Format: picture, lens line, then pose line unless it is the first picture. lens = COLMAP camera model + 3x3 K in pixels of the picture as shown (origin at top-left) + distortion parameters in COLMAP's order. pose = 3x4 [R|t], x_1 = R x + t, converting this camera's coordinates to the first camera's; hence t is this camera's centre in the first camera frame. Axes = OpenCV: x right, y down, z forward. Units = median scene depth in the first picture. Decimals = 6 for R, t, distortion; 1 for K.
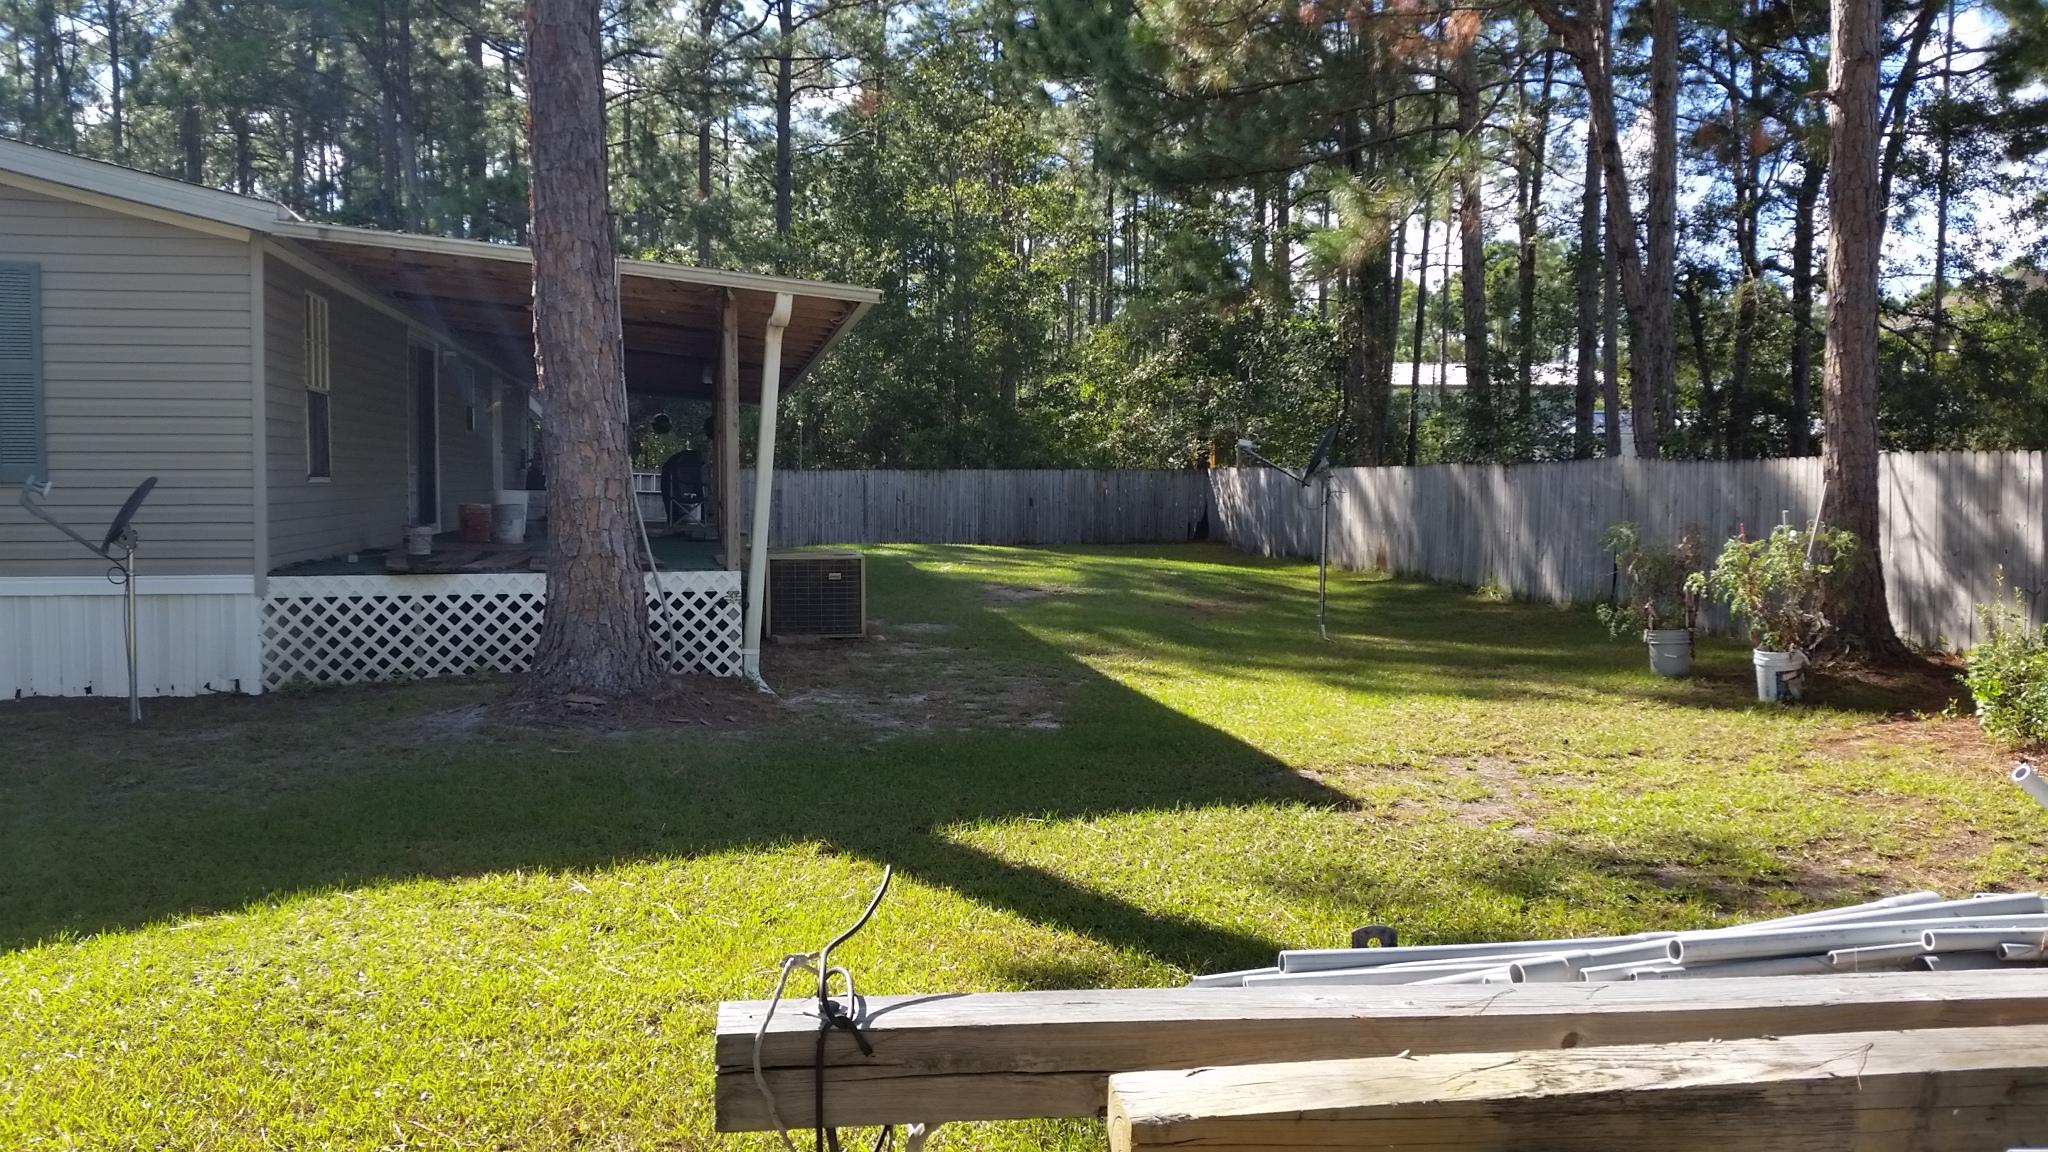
lens RADIAL K [[1705.1, 0, 851.8], [0, 1705.1, 538.2], [0, 0, 1]] dist [0.086057, -0.213334]
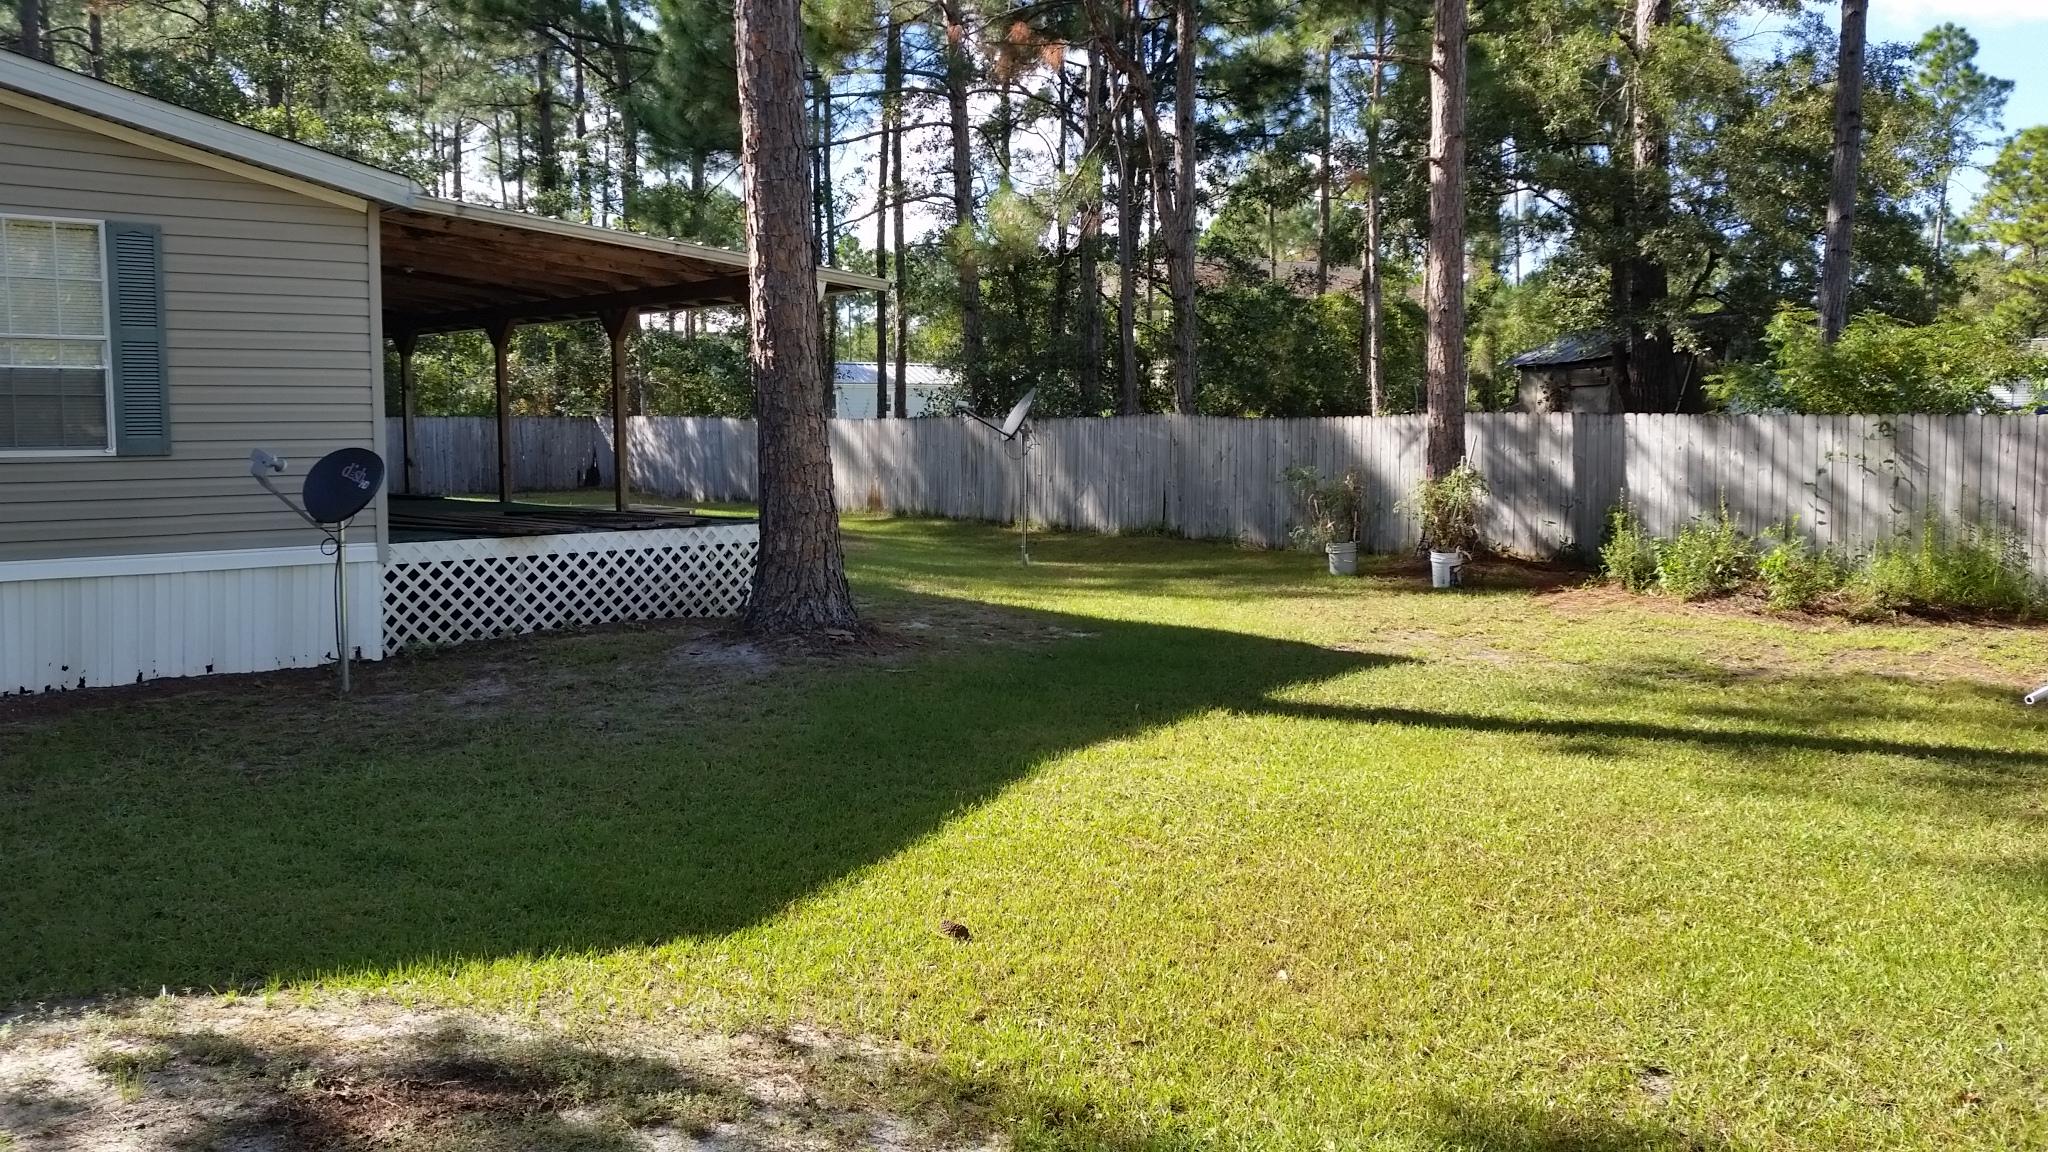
lens RADIAL K [[1721.9, 0, 1028.2], [0, 1721.9, 572.7], [0, 0, 1]] dist [0.129747, -0.288293]
pose [[0.854914, -0.050132, 0.516342, -0.537715], [0.023321, 0.998028, 0.058286, -0.011737], [-0.518245, -0.037788, 0.854397, -0.080523]]
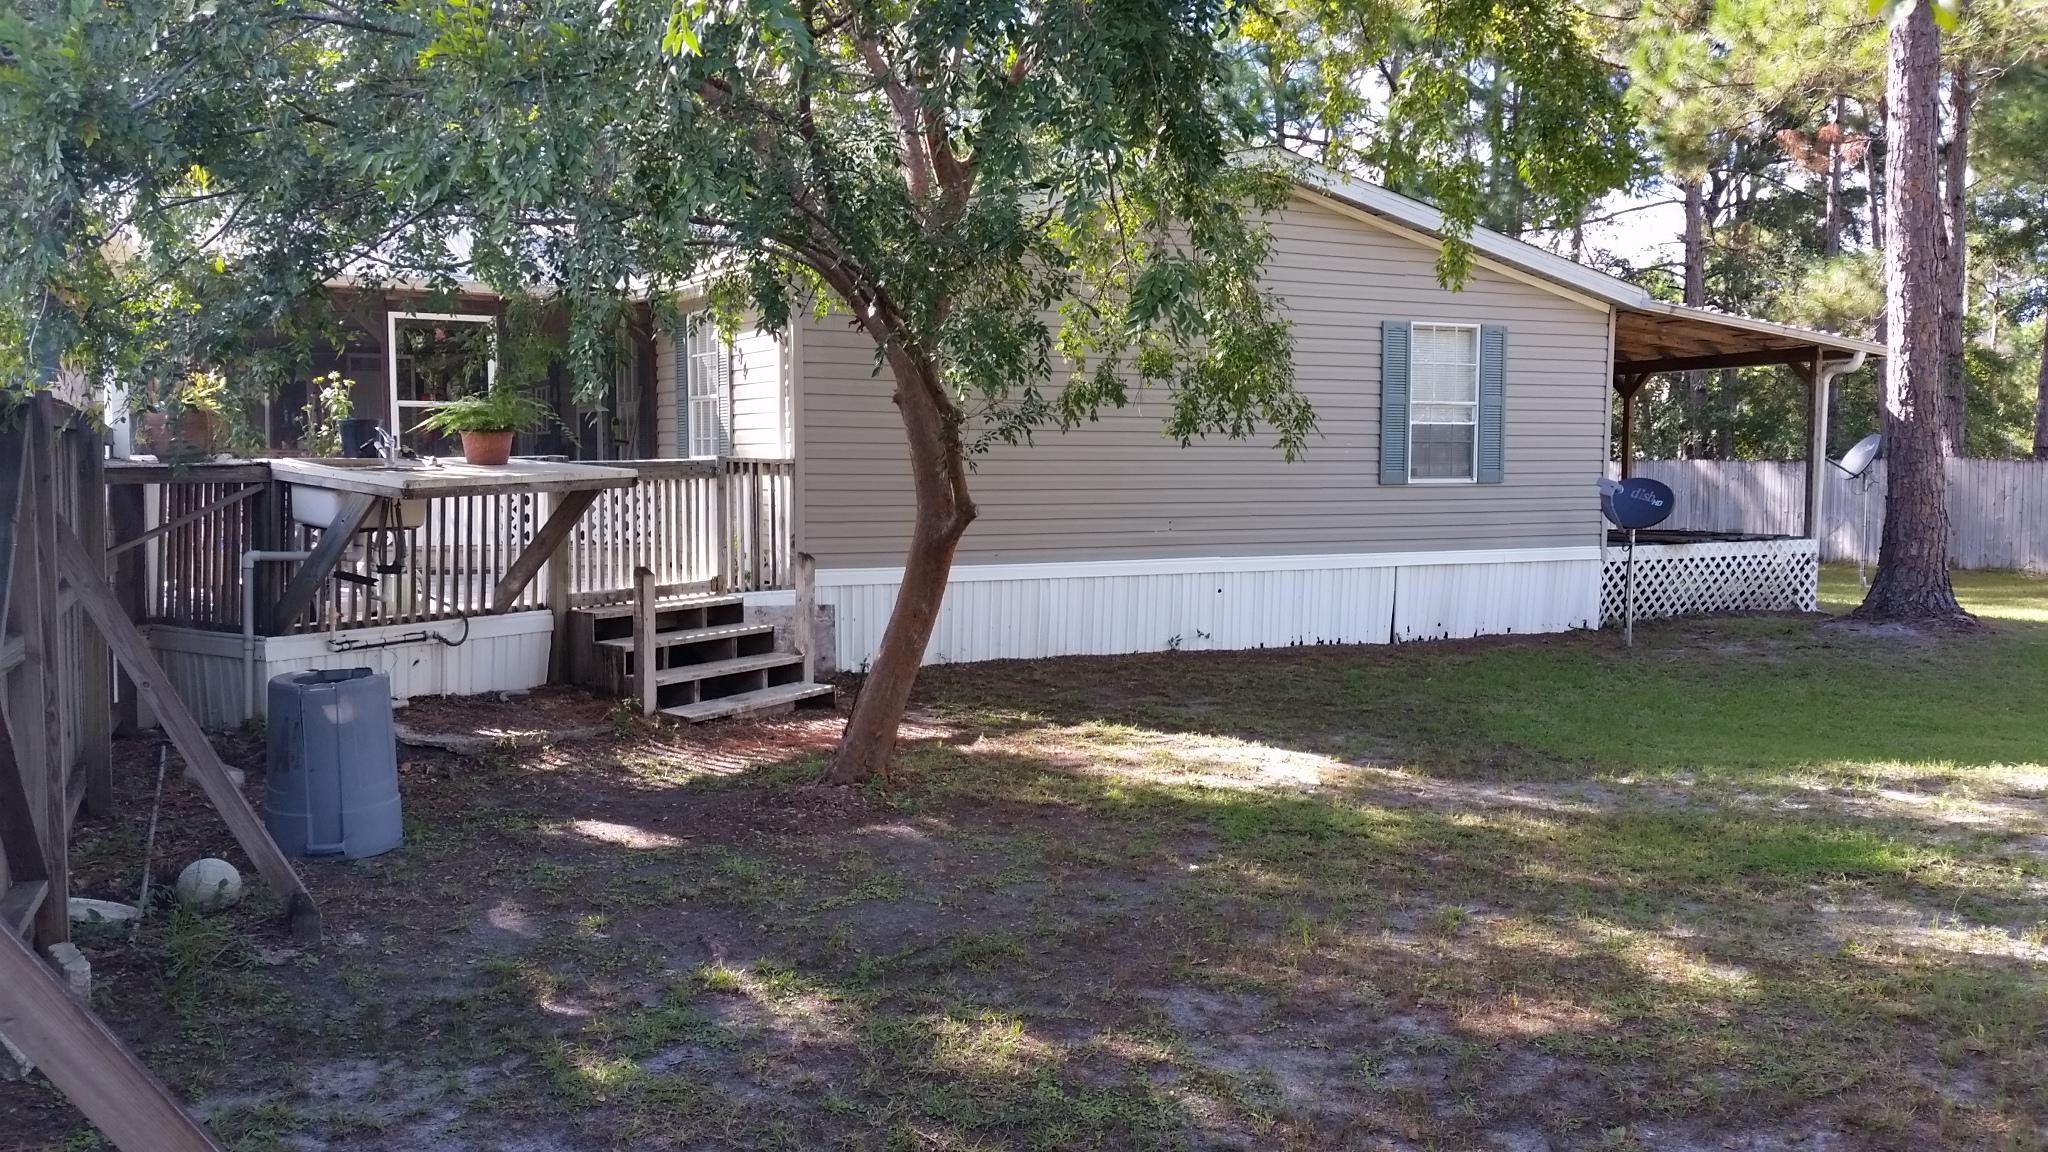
lens RADIAL K [[1675.0, 0, 1027.6], [0, 1675.0, 574.2], [0, 0, 1]] dist [0.126651, -0.321967]
pose [[0.955176, -0.021559, 0.295254, -1.190813], [0.013846, 0.999507, 0.028188, -0.001518], [-0.295716, -0.022836, 0.955003, -0.203372]]
